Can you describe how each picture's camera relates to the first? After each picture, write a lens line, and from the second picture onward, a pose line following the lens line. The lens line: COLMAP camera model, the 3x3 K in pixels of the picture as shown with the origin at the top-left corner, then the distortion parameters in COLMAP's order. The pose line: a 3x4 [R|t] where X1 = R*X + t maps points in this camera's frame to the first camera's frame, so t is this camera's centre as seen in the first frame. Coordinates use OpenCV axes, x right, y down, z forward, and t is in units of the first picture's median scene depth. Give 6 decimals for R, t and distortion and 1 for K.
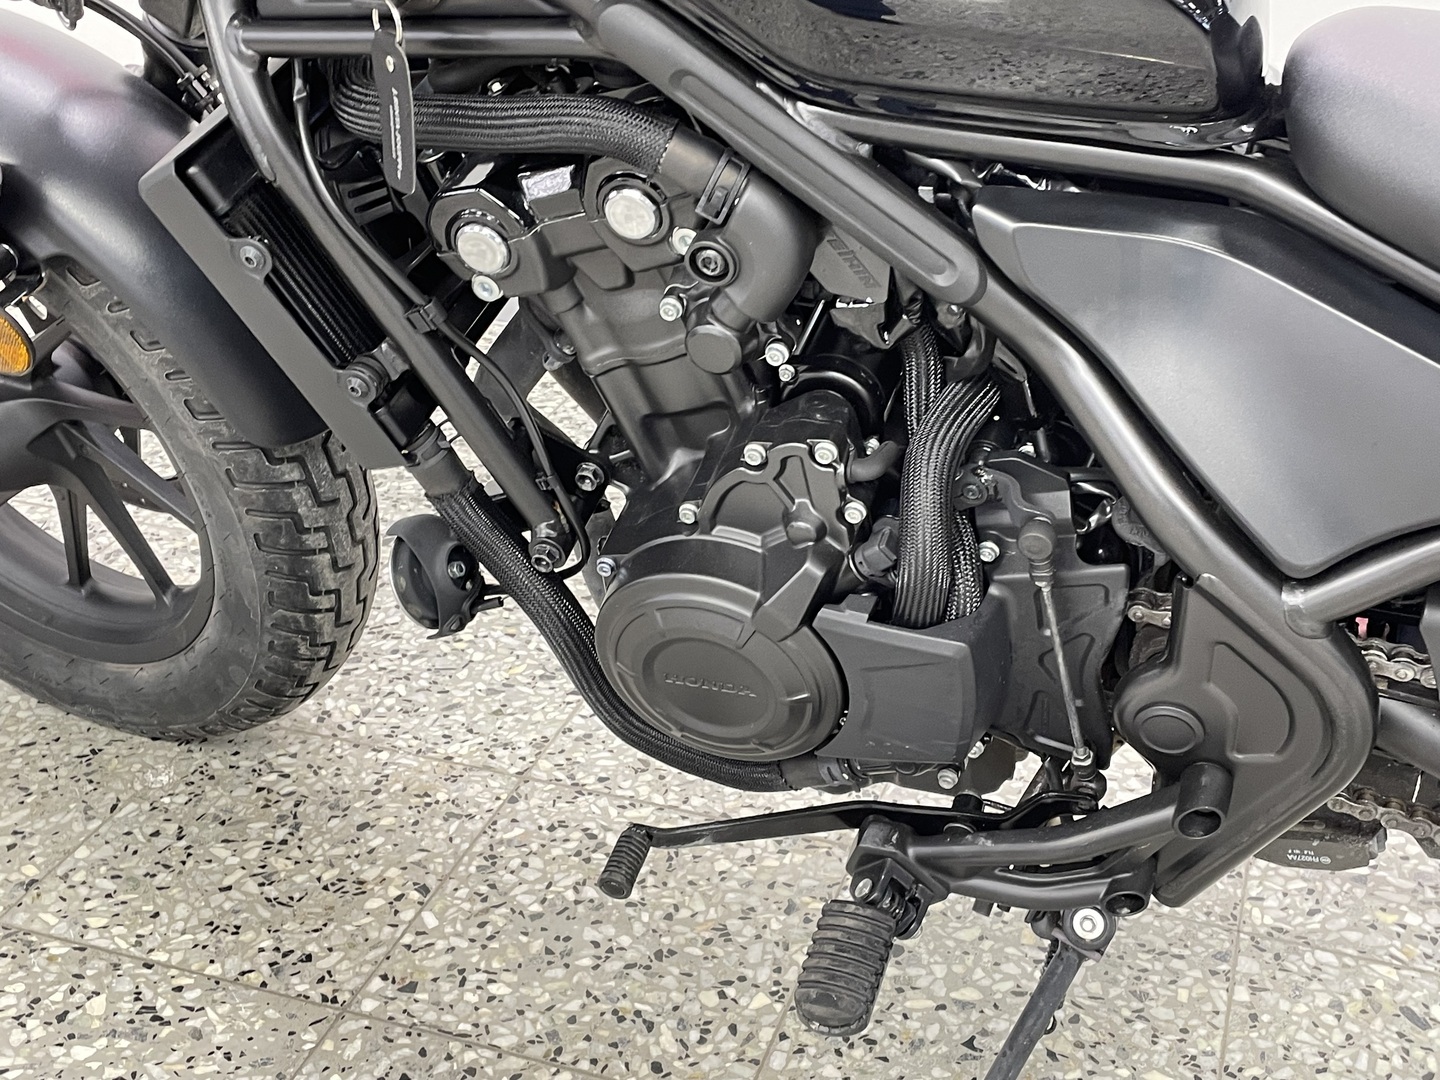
lens RADIAL K [[1748.7, 0, 728.1], [0, 1748.7, 557.6], [0, 0, 1]] dist [0.059112, 0.000000]
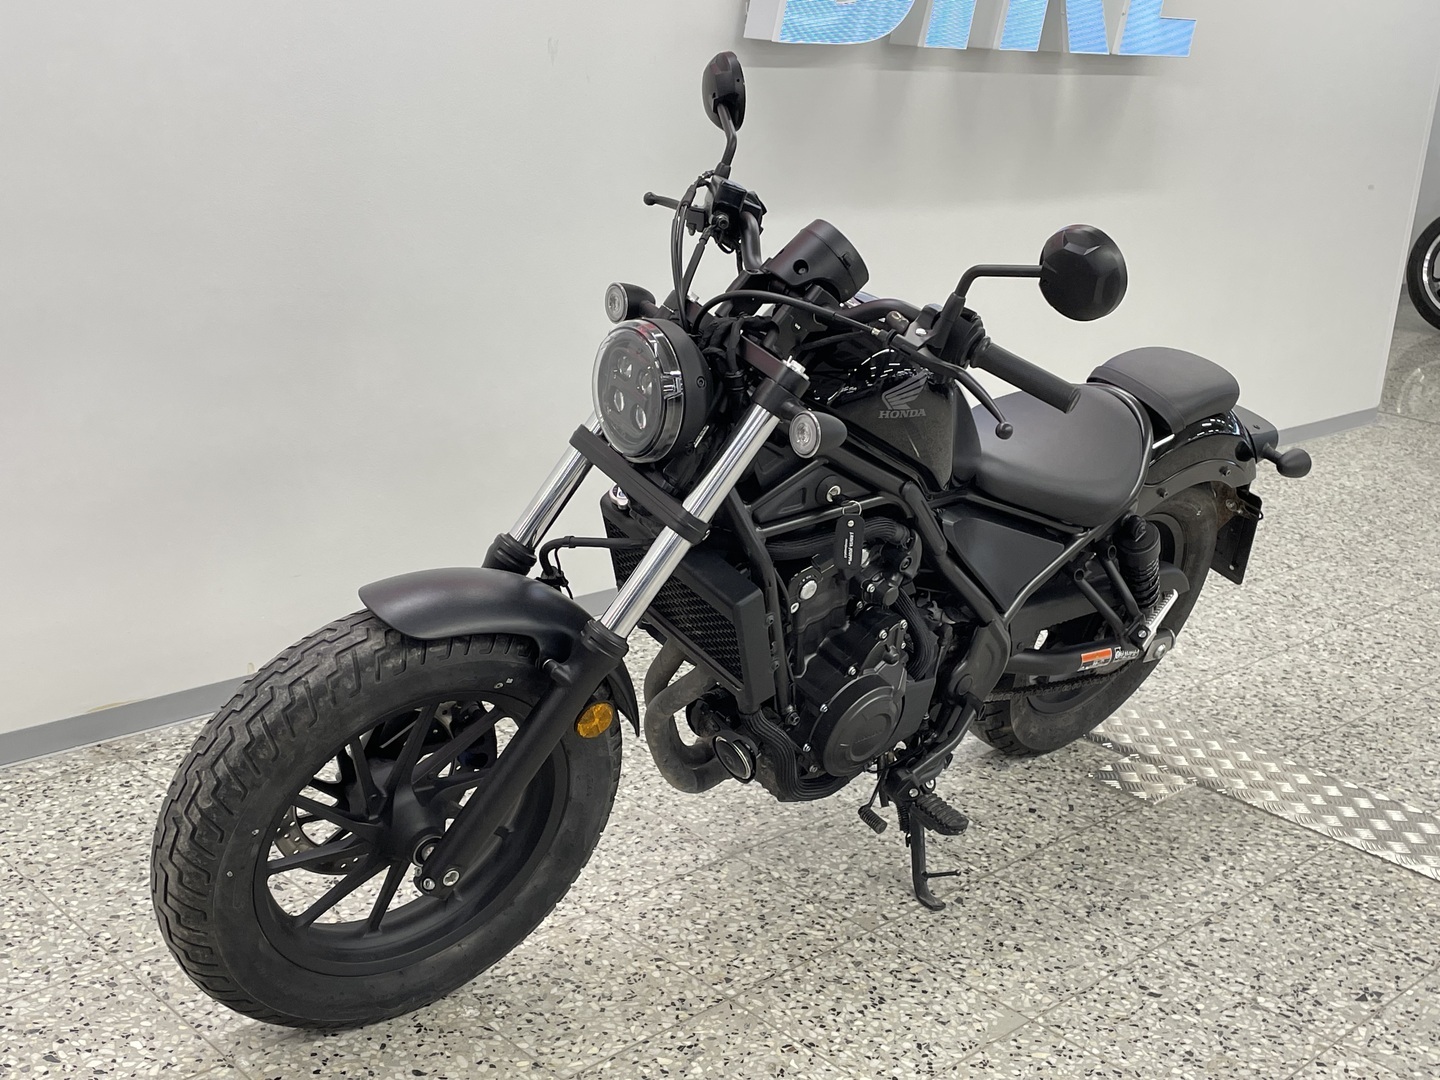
lens RADIAL K [[1748.7, 0, 737.3], [0, 1748.7, 538.1], [0, 0, 1]] dist [0.059112, 0.000000]
pose [[0.442954, -0.240630, 0.863649, -1.818918], [0.366738, 0.927659, 0.070369, -0.360290], [-0.818104, 0.285562, 0.499159, -0.130165]]
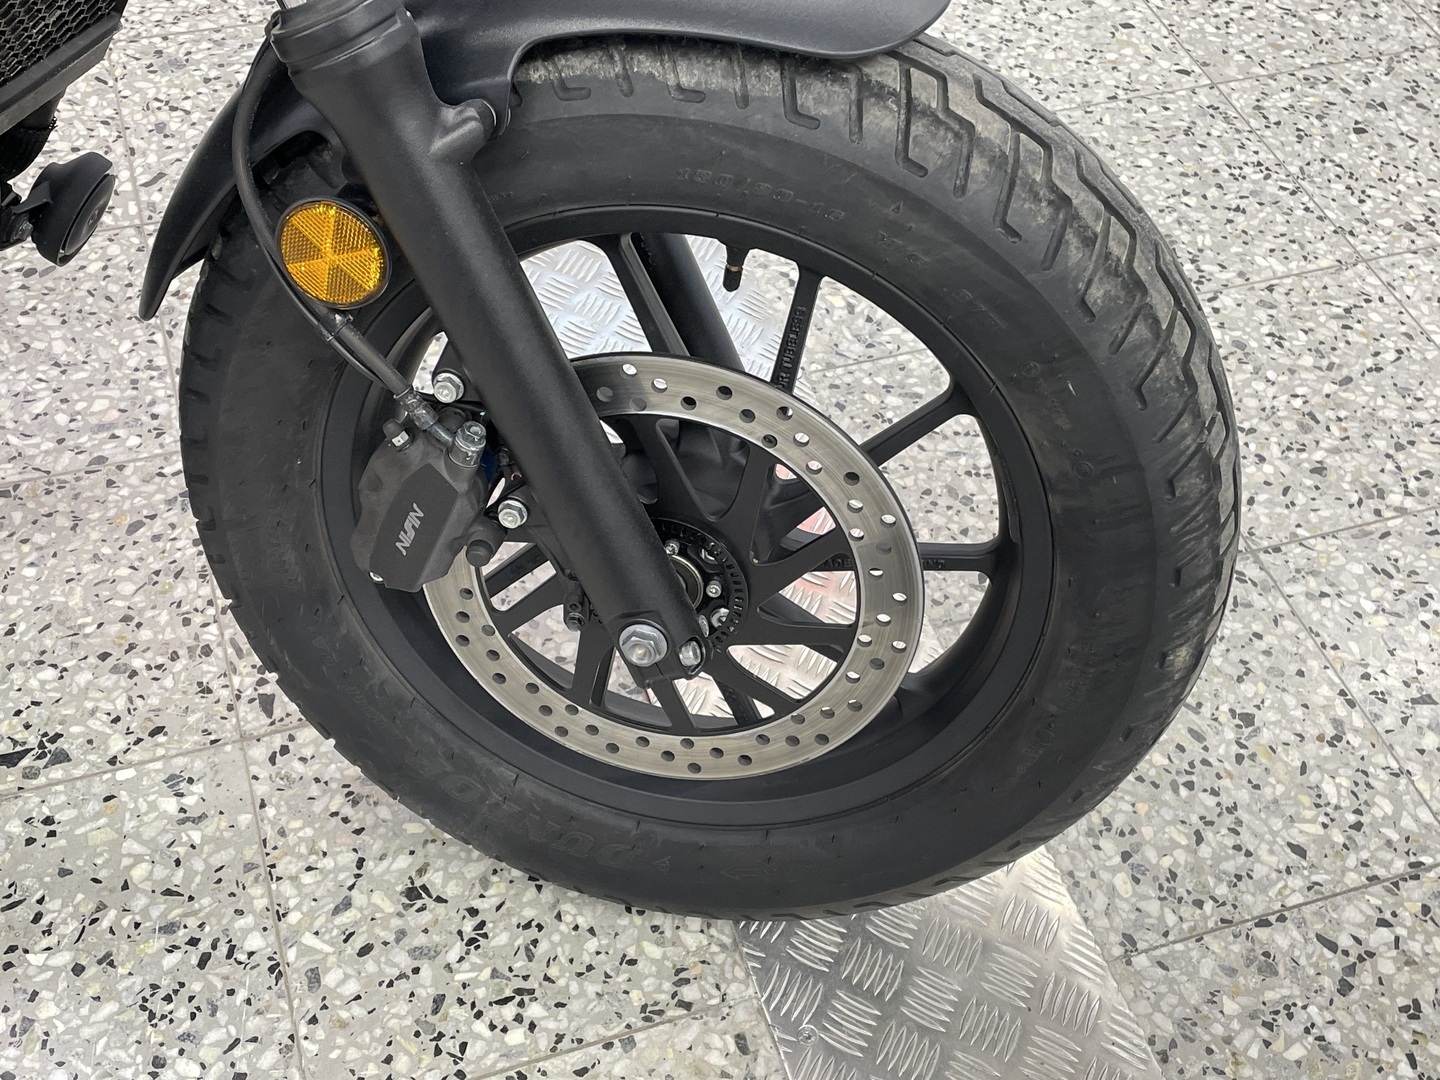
lens RADIAL K [[1713.6, 0, 716.0], [0, 1713.6, 513.2], [0, 0, 1]] dist [0.055120, 0.000000]
pose [[0.790051, -0.434938, 0.432028, 0.143781], [0.239084, 0.867528, 0.436158, 0.098284], [-0.564498, -0.241297, 0.789378, -0.534565]]
